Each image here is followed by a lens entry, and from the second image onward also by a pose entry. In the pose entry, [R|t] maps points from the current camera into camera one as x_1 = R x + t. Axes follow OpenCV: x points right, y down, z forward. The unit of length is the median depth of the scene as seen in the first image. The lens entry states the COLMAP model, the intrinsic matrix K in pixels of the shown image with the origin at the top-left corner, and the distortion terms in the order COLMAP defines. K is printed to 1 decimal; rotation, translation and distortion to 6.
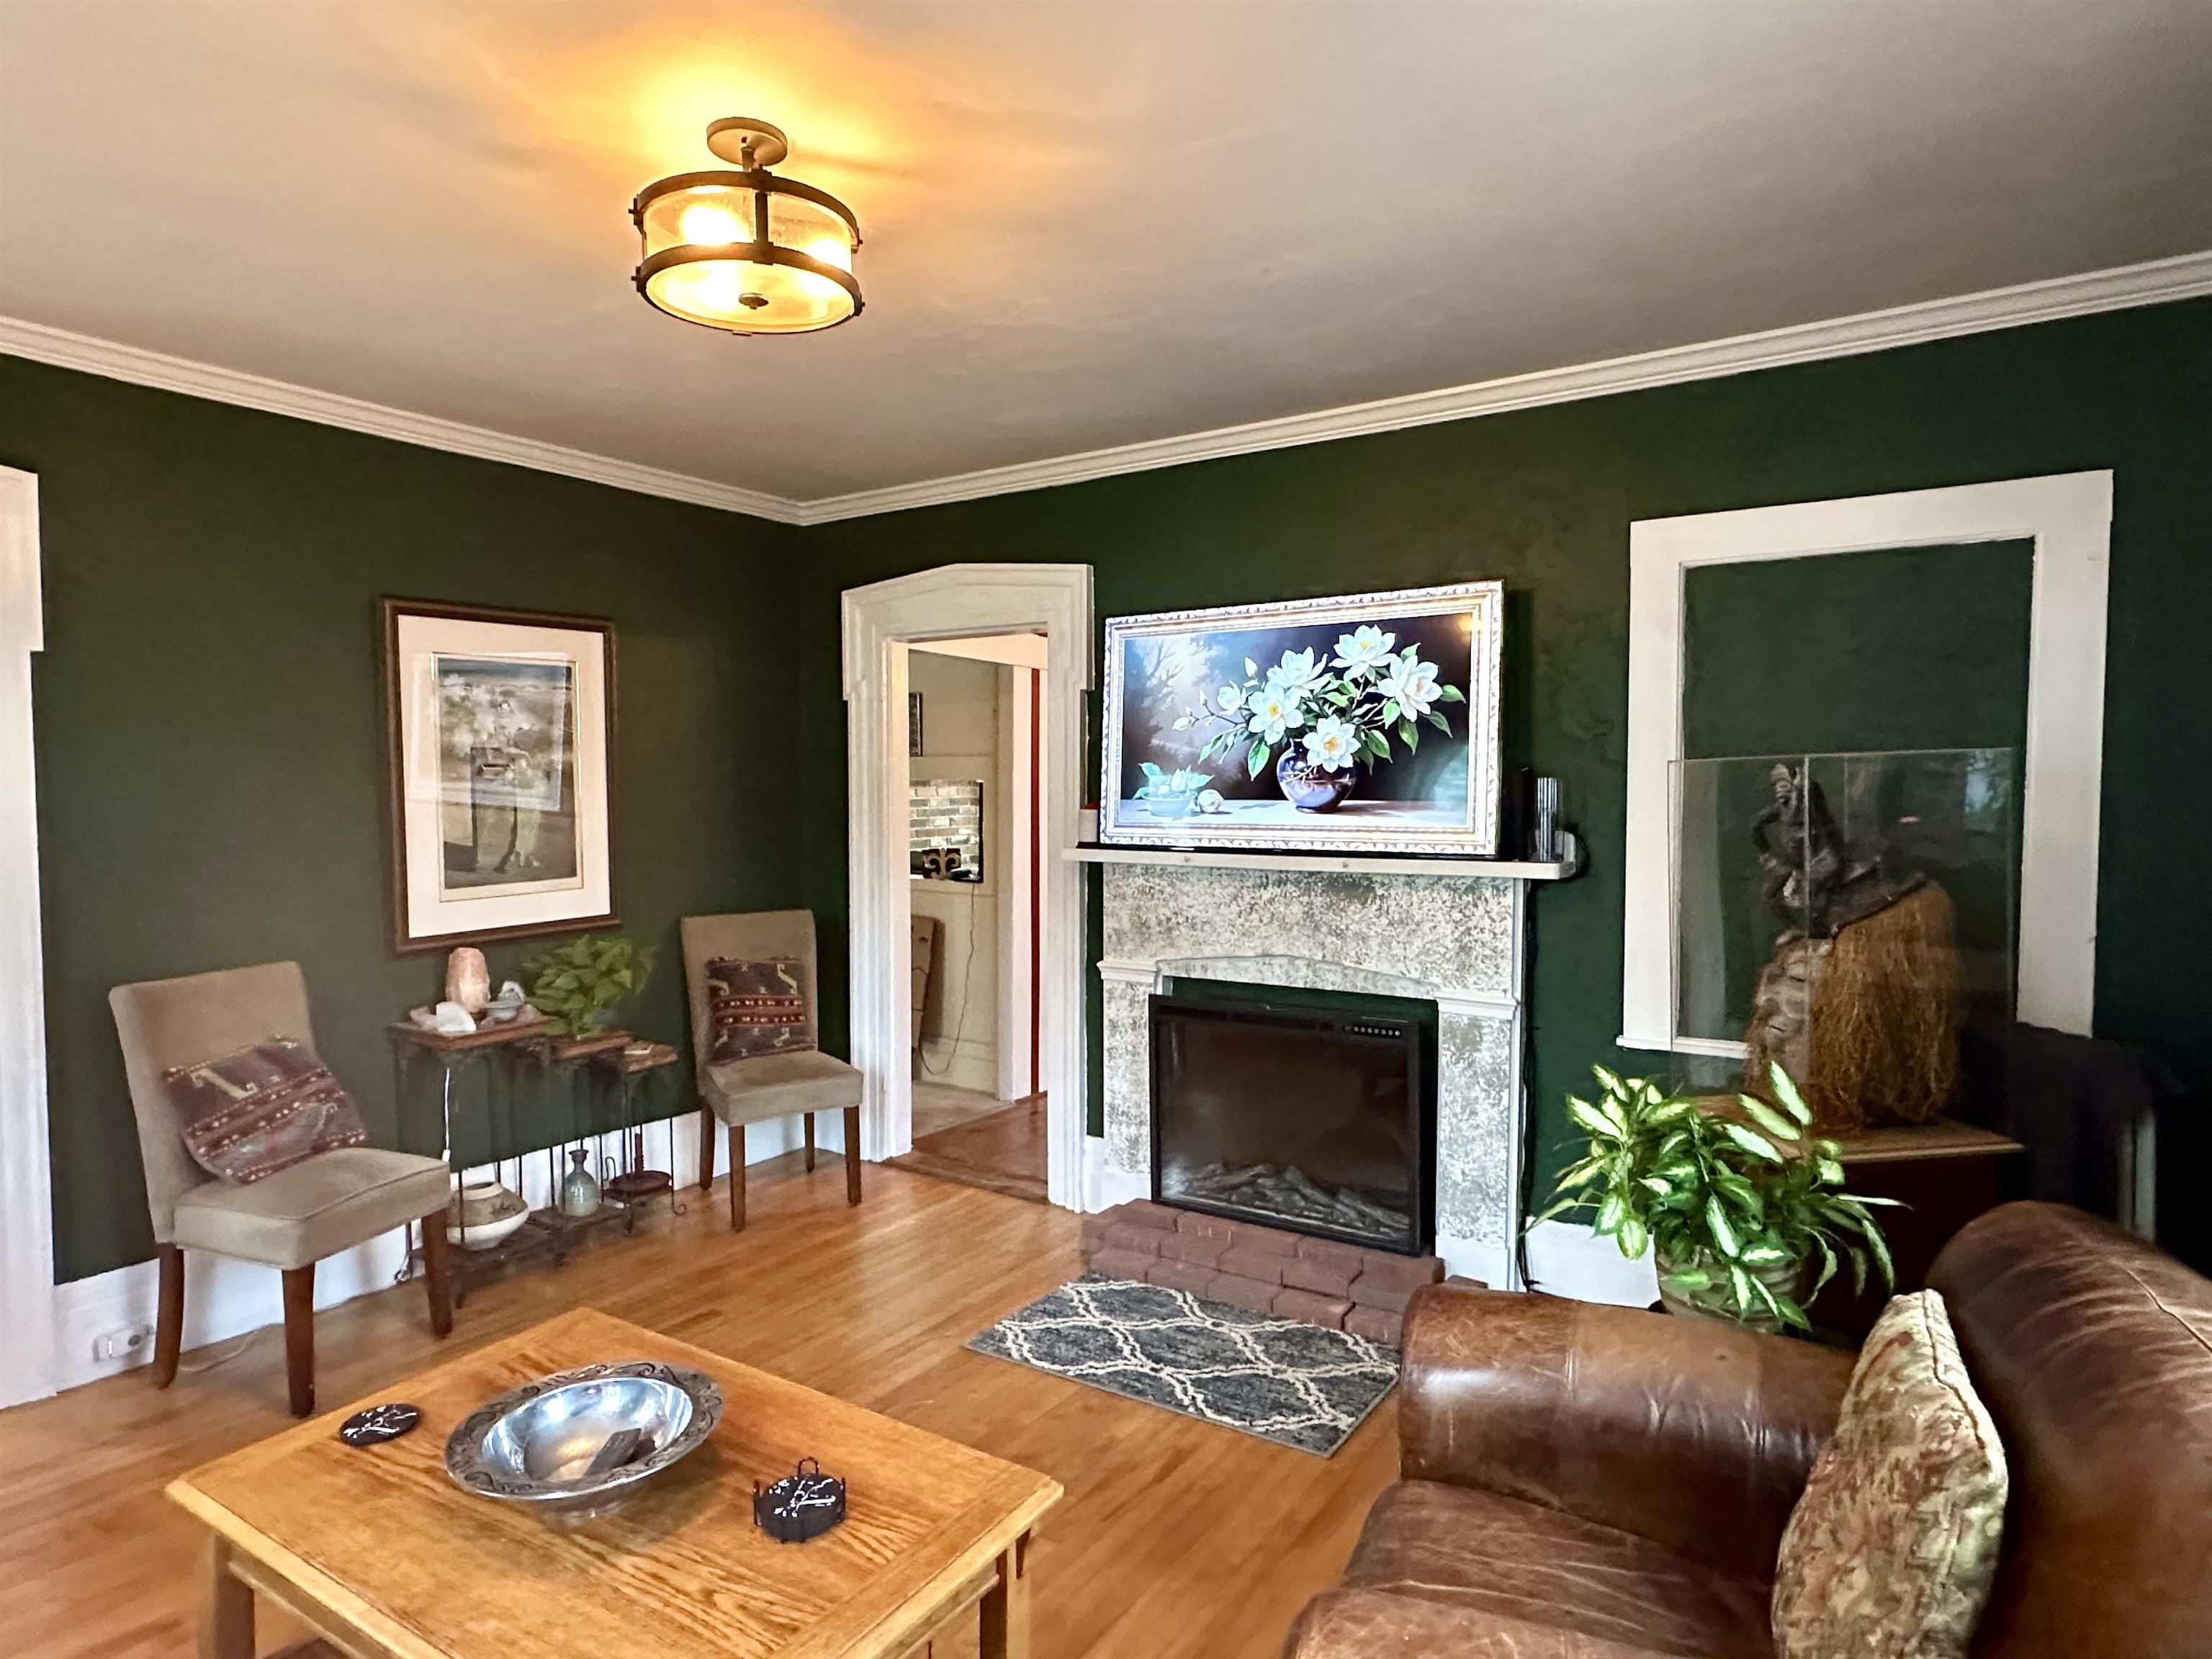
lens RADIAL K [[1259.9, 0, 1106.8], [0, 1259.9, 837.8], [0, 0, 1]] dist [-0.004767, 0.002504]
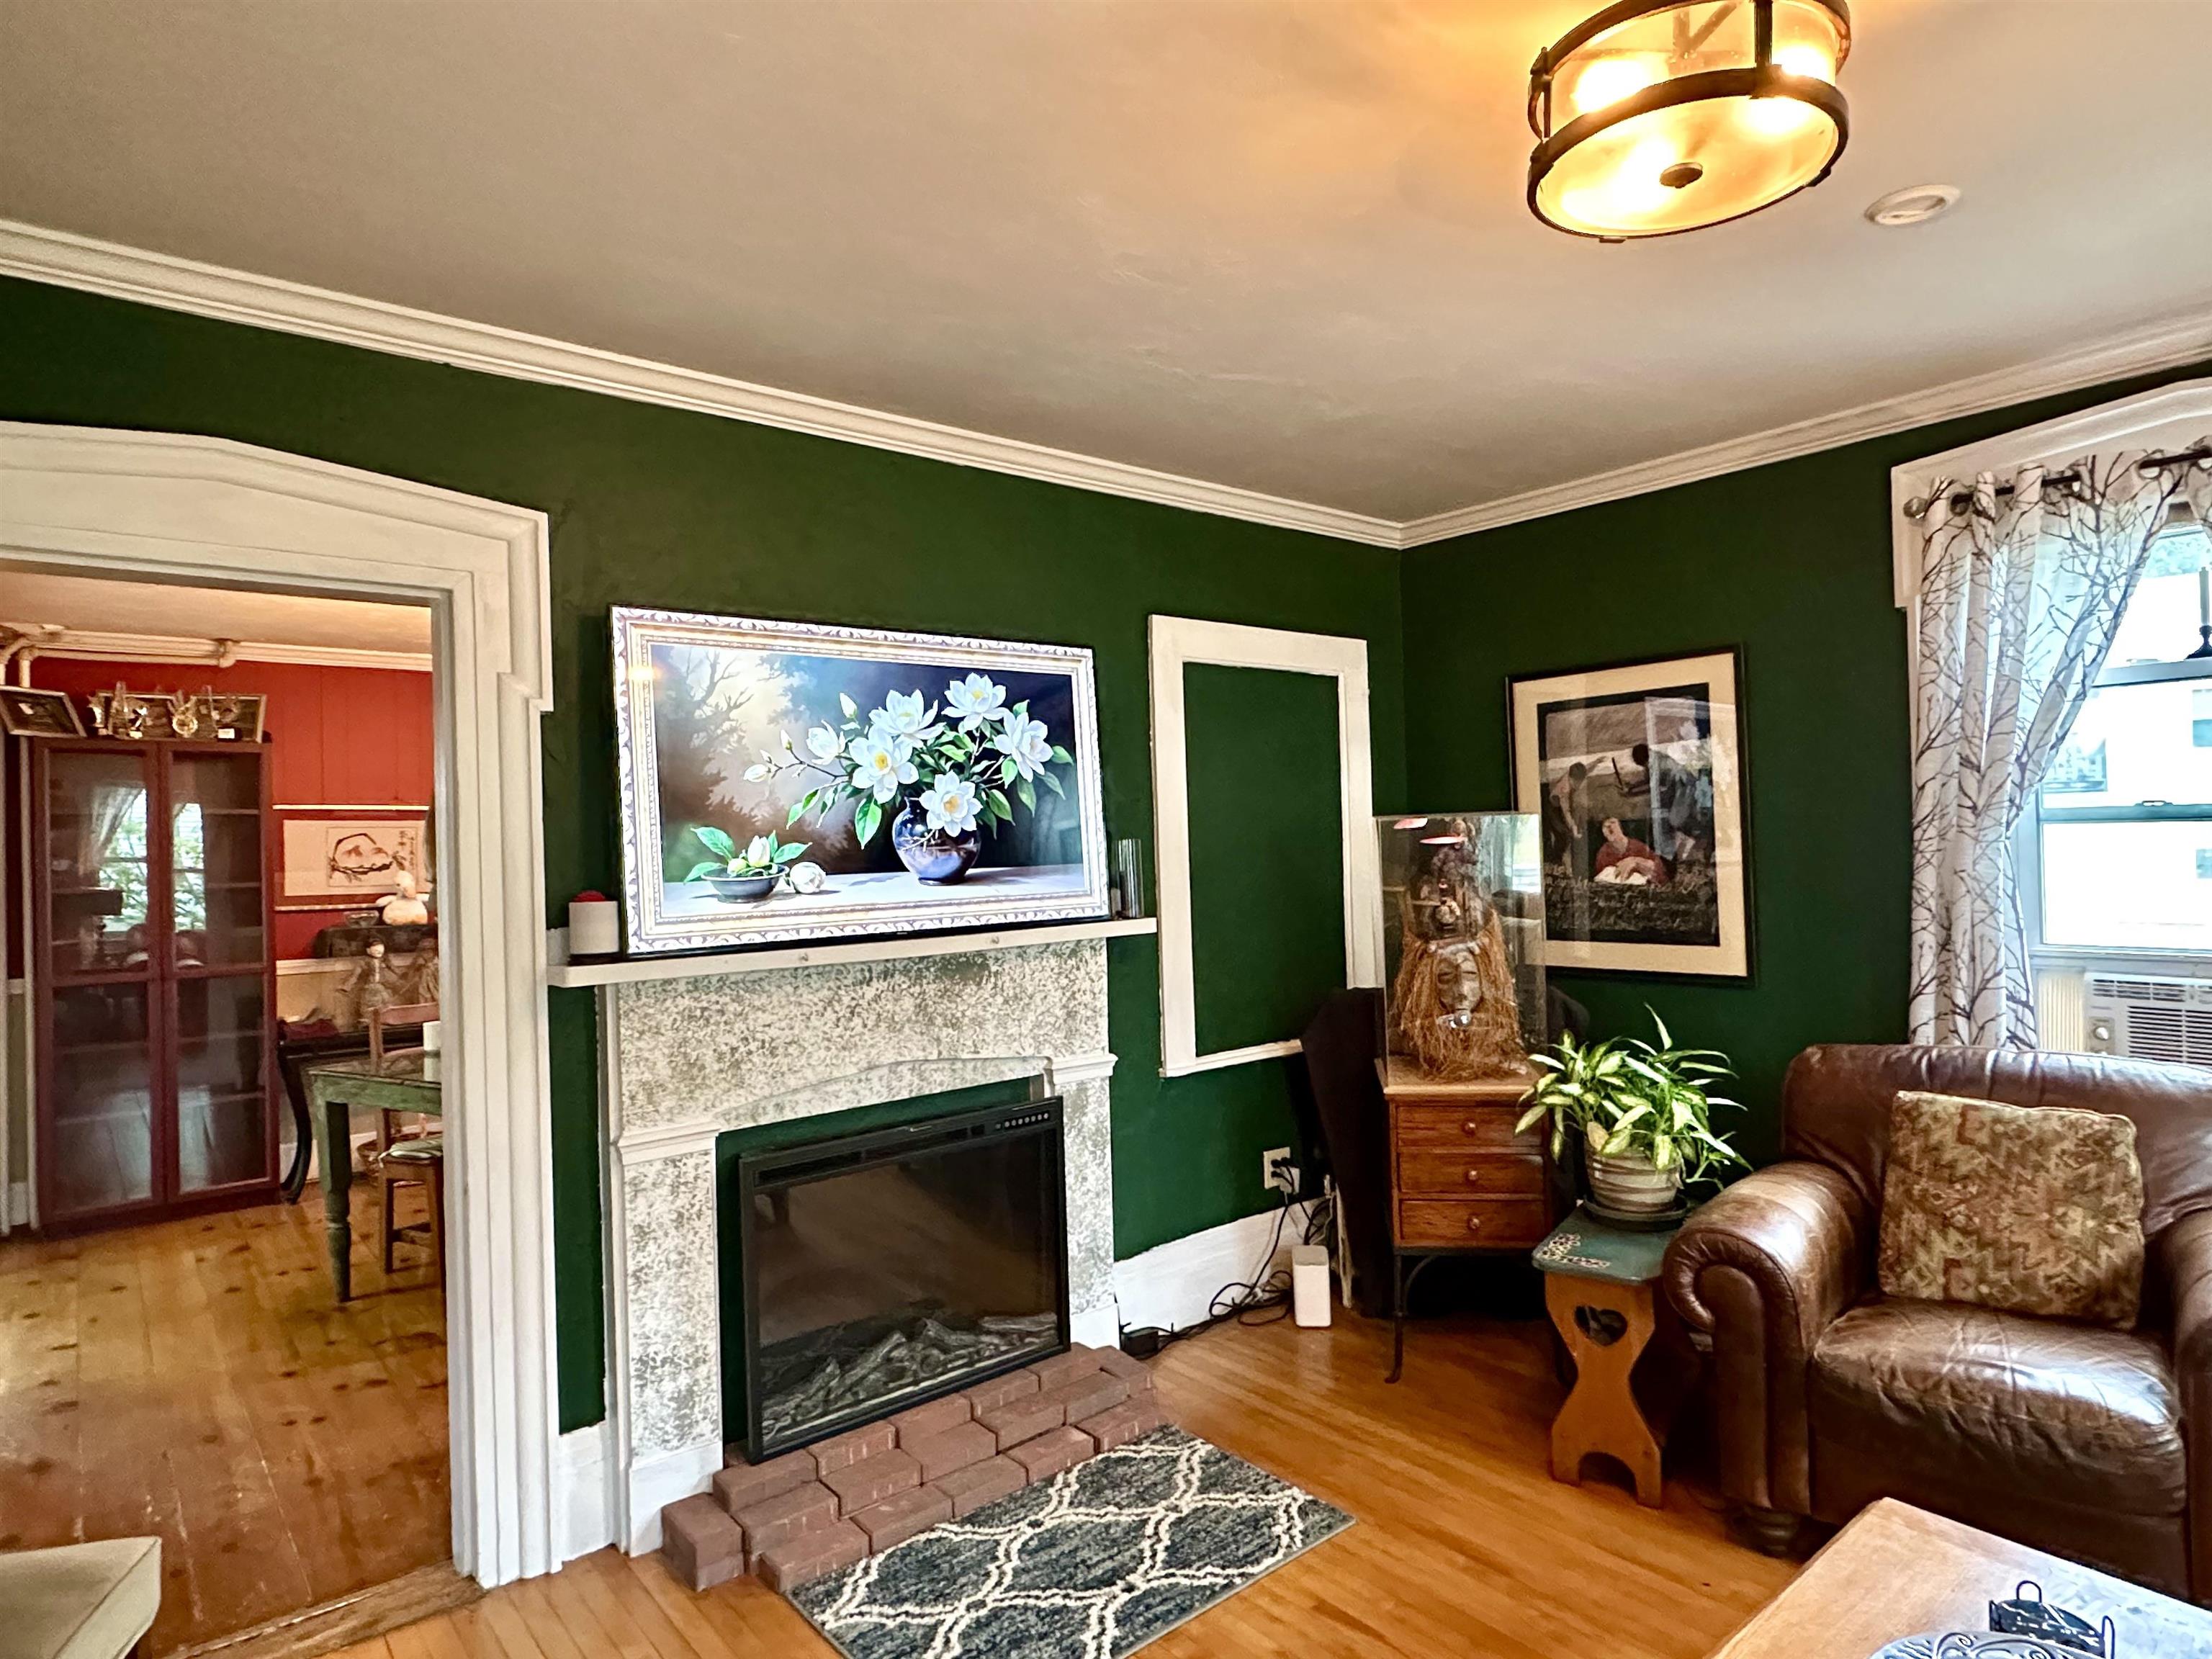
lens RADIAL K [[1259.9, 0, 1106.8], [0, 1259.9, 837.8], [0, 0, 1]] dist [-0.004767, 0.002504]
pose [[0.288990, -0.005443, 0.957317, -0.615791], [0.069792, 0.997443, -0.015397, -0.030496], [-0.954785, 0.071263, 0.288631, 0.645790]]
